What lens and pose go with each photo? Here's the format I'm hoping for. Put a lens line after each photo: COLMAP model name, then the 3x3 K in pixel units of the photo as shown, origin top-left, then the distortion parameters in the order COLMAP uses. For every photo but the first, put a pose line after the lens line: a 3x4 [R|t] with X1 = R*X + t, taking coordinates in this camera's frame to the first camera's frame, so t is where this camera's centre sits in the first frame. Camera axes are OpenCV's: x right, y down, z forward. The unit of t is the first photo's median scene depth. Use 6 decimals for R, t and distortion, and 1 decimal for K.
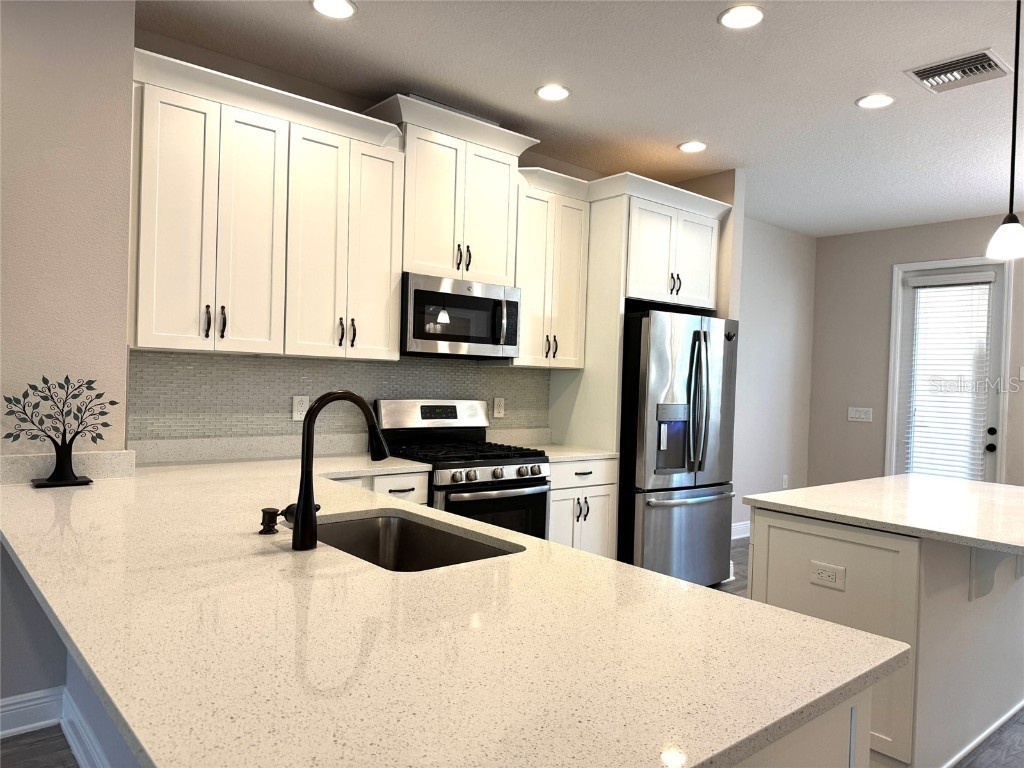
lens RADIAL K [[717.7, 0, 512.0], [0, 717.7, 384.0], [0, 0, 1]] dist [0.114858, -0.164487]
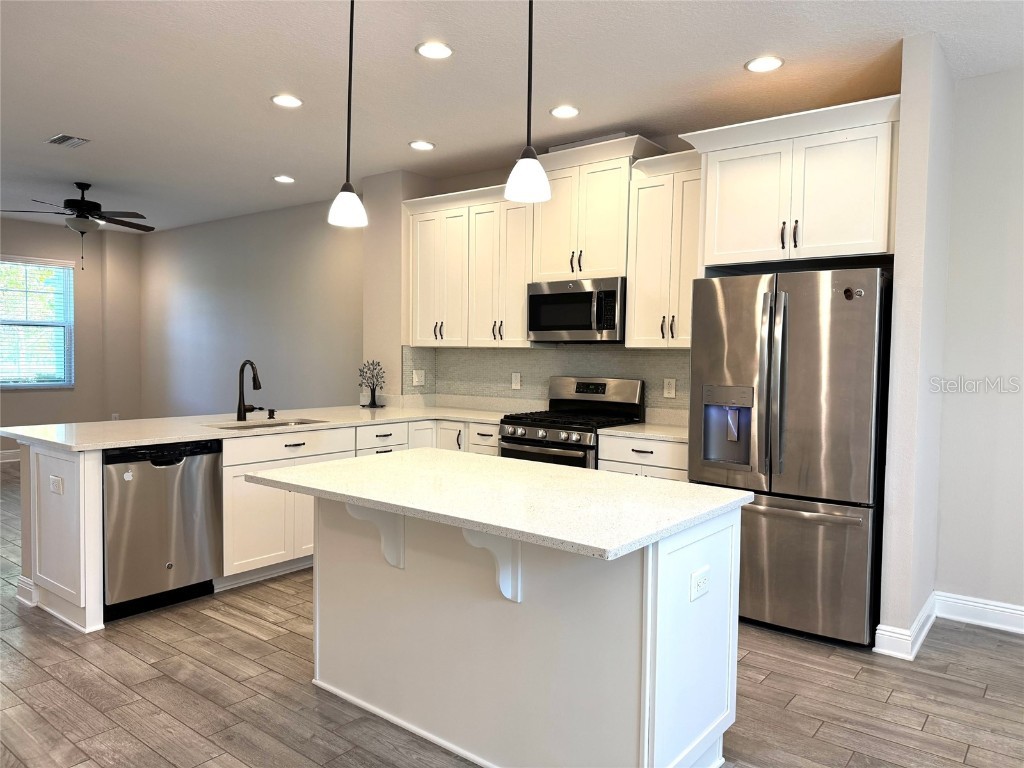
lens RADIAL K [[710.2, 0, 512.0], [0, 710.2, 384.0], [0, 0, 1]] dist [0.163515, -0.269131]
pose [[0.190160, 0.010572, -0.981696, 1.120186], [-0.017293, 0.999823, 0.007418, 0.026917], [0.981601, 0.015566, 0.190310, 0.667148]]
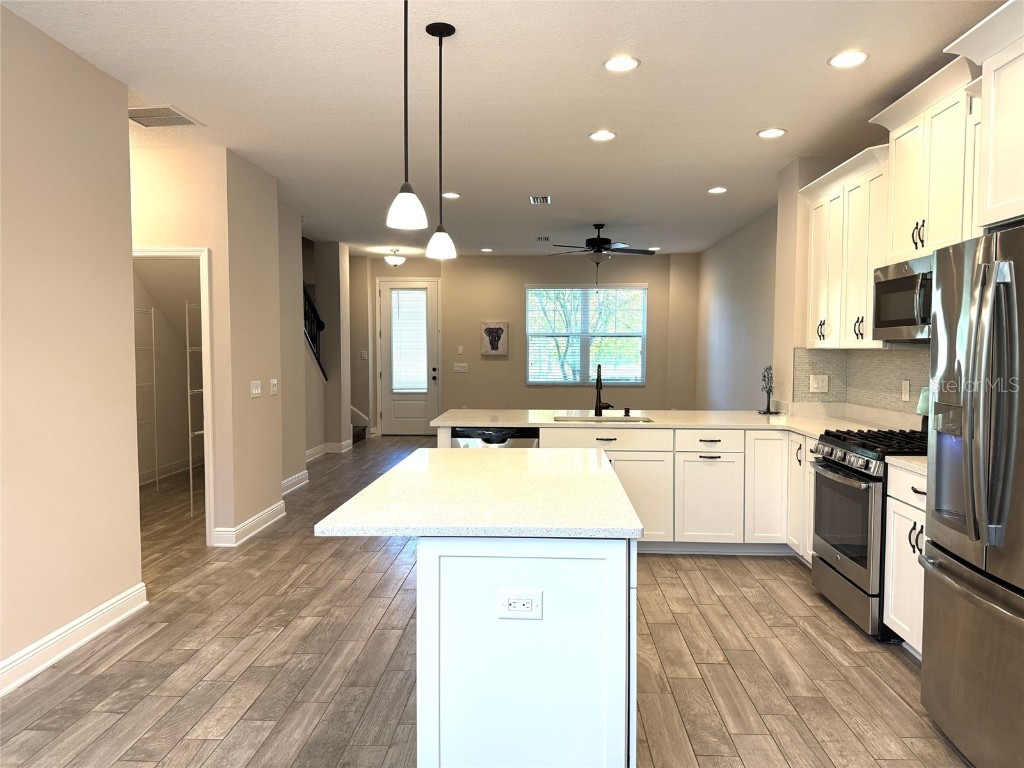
lens RADIAL K [[710.2, 0, 512.0], [0, 710.2, 384.0], [0, 0, 1]] dist [0.163515, -0.269131]
pose [[-0.686135, 0.001409, -0.727473, 0.989945], [-0.030540, 0.999061, 0.030739, 0.004470], [0.726833, 0.043308, -0.685447, 1.280967]]
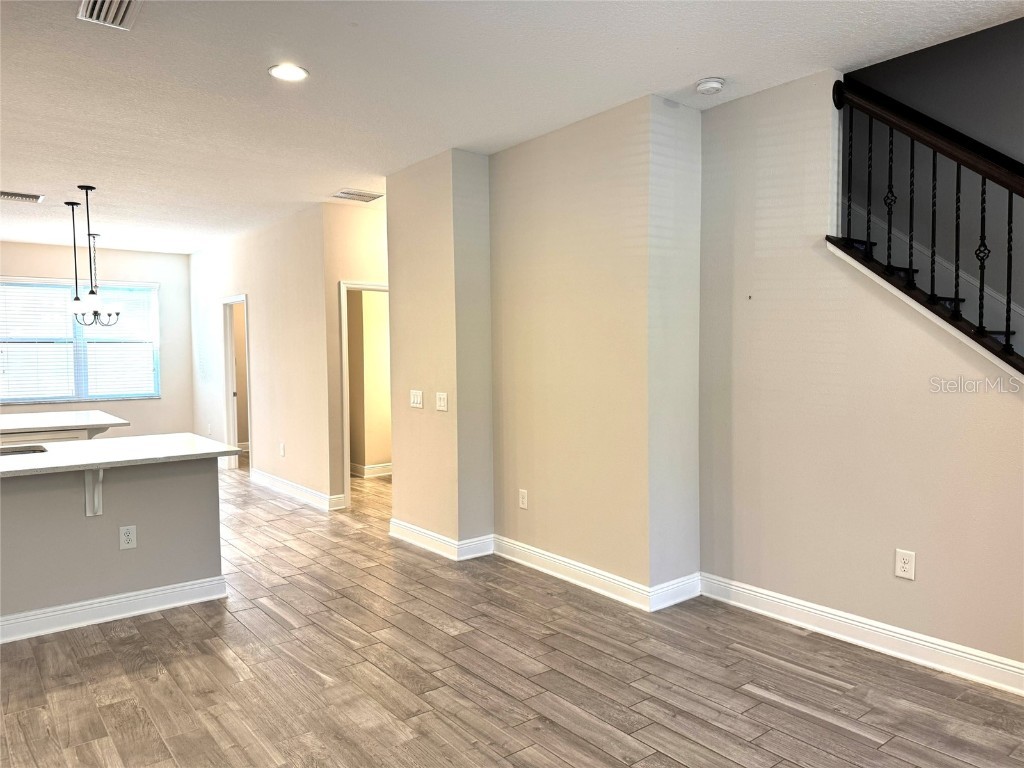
lens RADIAL K [[717.7, 0, 512.0], [0, 717.7, 384.0], [0, 0, 1]] dist [0.114858, -0.164487]
pose [[0.043335, -0.080147, 0.995841, -1.068386], [0.020201, 0.996644, 0.079332, -0.063309], [-0.998856, 0.016679, 0.044809, -0.303765]]
